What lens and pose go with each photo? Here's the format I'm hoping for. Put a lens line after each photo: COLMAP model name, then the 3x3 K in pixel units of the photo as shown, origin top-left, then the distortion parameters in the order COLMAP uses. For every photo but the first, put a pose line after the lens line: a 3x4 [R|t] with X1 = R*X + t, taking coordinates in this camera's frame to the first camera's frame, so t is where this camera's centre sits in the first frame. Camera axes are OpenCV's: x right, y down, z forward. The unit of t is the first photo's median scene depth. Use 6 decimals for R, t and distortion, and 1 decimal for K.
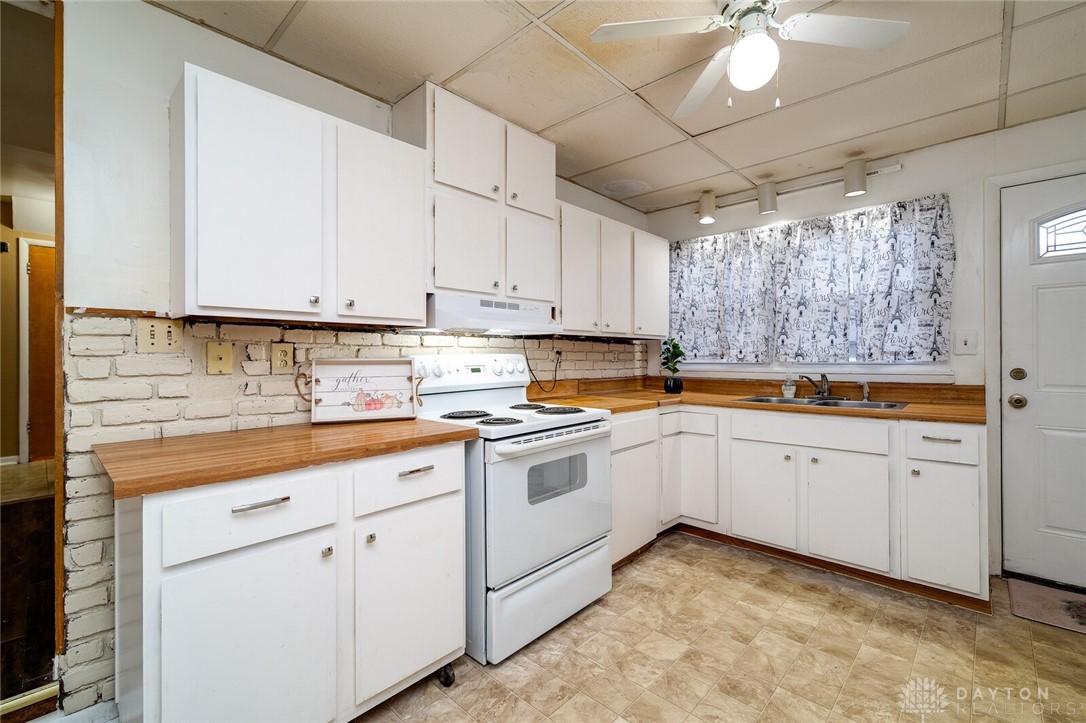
lens RADIAL K [[472.5, 0, 544.9], [0, 472.5, 358.0], [0, 0, 1]] dist [0.011288, -0.006503]
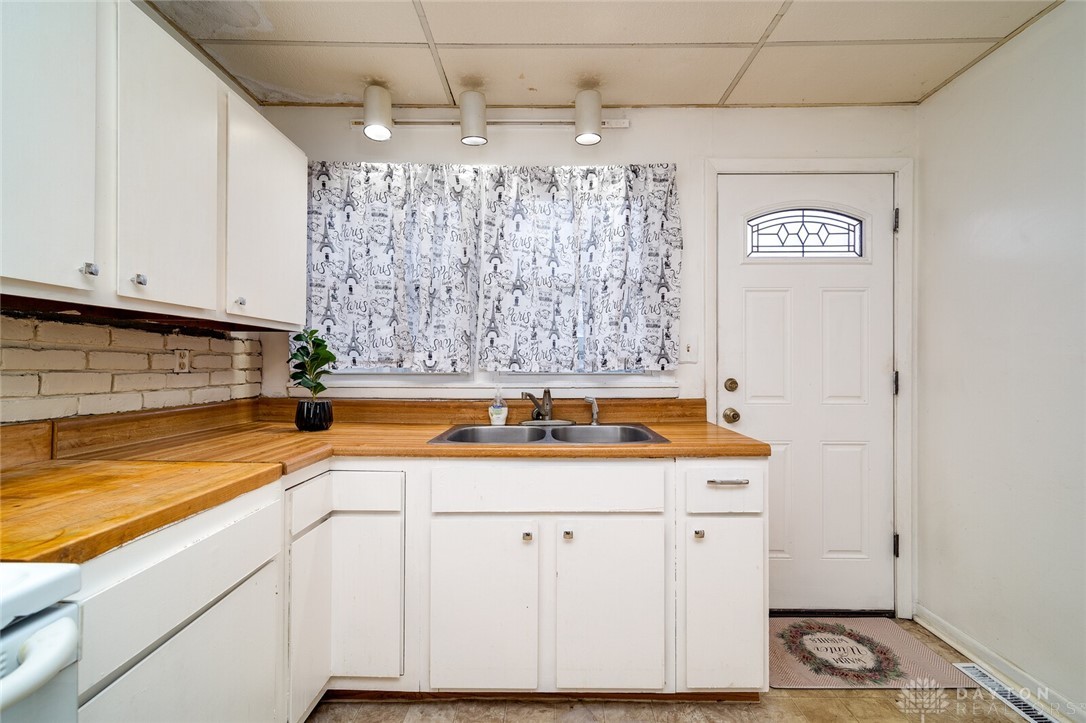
lens RADIAL K [[472.5, 0, 544.9], [0, 472.5, 358.0], [0, 0, 1]] dist [0.011288, -0.006503]
pose [[0.739026, 0.012713, 0.673557, 0.108166], [-0.003827, 0.999885, -0.014674, -0.001791], [-0.673666, 0.008267, 0.738990, 0.451566]]
